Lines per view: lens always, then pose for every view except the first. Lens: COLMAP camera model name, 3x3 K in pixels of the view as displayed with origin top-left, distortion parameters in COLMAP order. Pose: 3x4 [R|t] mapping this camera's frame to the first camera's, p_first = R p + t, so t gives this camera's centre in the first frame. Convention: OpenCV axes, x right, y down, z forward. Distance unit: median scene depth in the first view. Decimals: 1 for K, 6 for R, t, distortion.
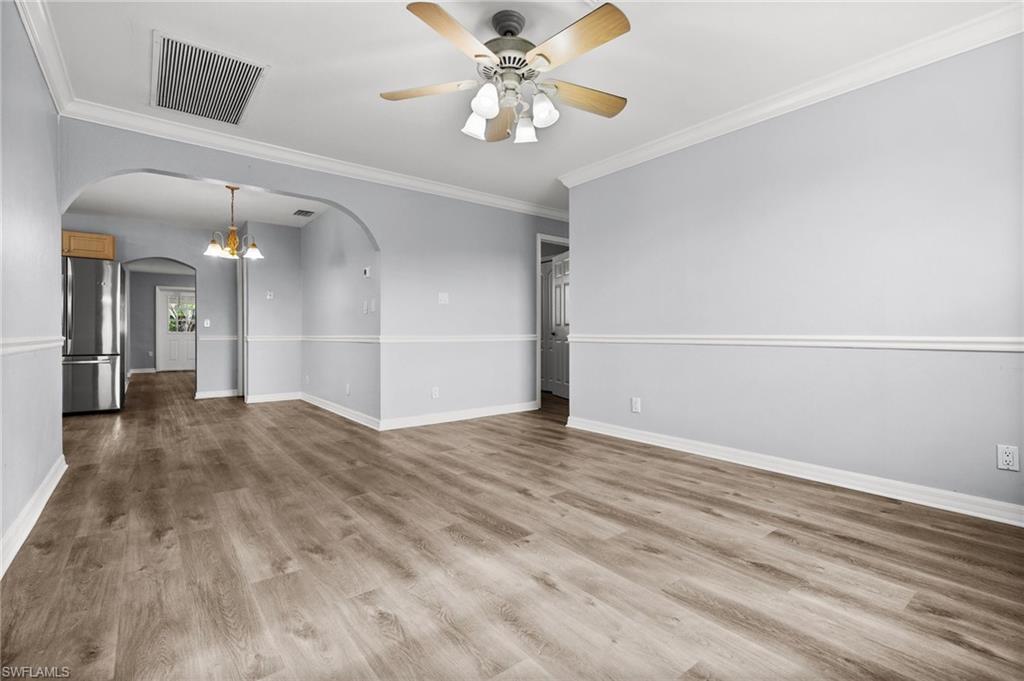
lens RADIAL K [[474.0, 0, 515.0], [0, 474.0, 332.5], [0, 0, 1]] dist [-0.002426, 0.000606]
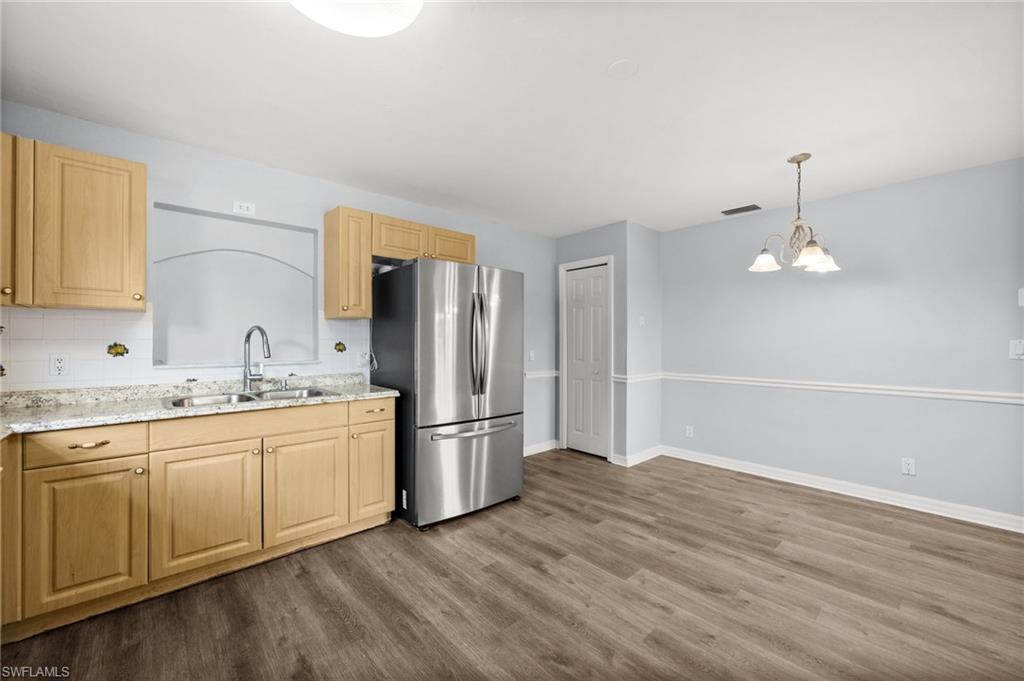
lens RADIAL K [[408.2, 0, 512.7], [0, 408.2, 342.5], [0, 0, 1]] dist [-0.003682, 0.000299]
pose [[0.997935, 0.001761, 0.064204, -1.709325], [-0.002252, 0.999969, 0.007575, -0.106308], [-0.064189, -0.007704, 0.997908, 0.819813]]
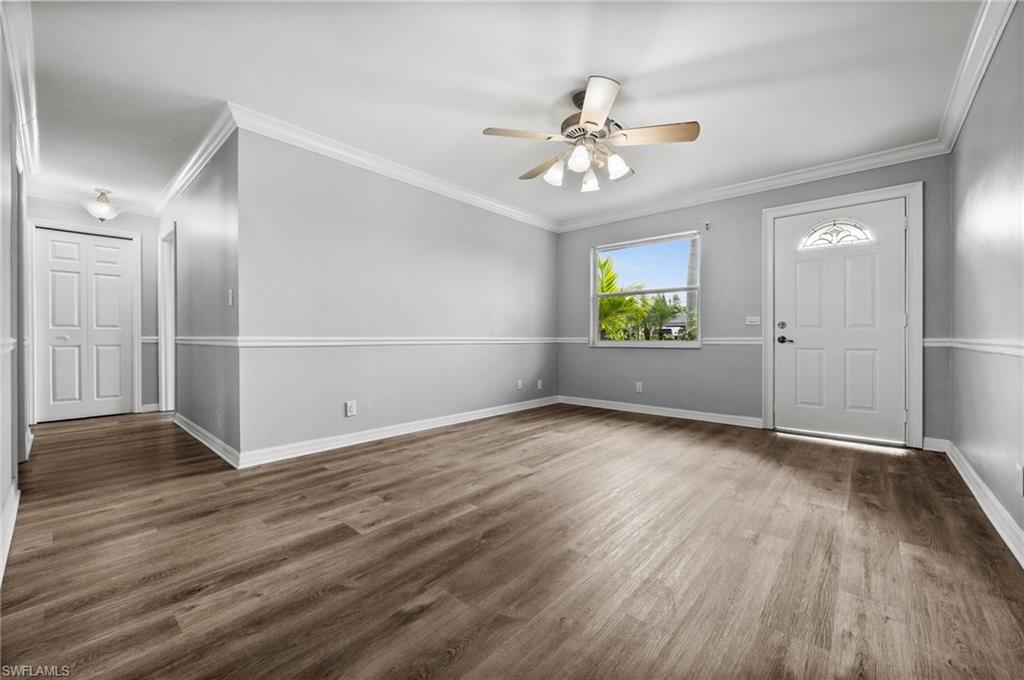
lens RADIAL K [[408.2, 0, 510.2], [0, 408.2, 338.2], [0, 0, 1]] dist [-0.003682, 0.000299]
pose [[-0.184964, -0.004402, 0.982735, -0.870514], [-0.004191, 0.999984, 0.003690, 0.003855], [-0.982736, -0.003436, -0.184980, 1.137256]]
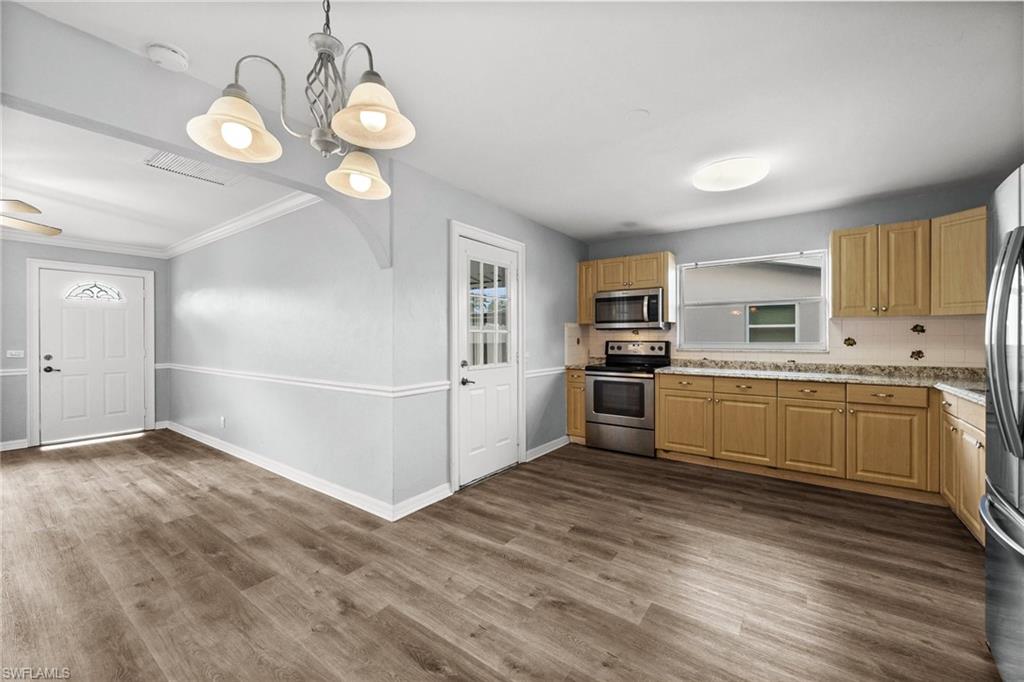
lens RADIAL K [[407.9, 0, 513.3], [0, 407.9, 339.7], [0, 0, 1]] dist [0.000364, -0.000312]
pose [[-0.962375, 0.004746, -0.271682, -1.072216], [0.004914, 0.999988, 0.000060, -0.101290], [0.271679, -0.001278, -0.962387, 2.100222]]
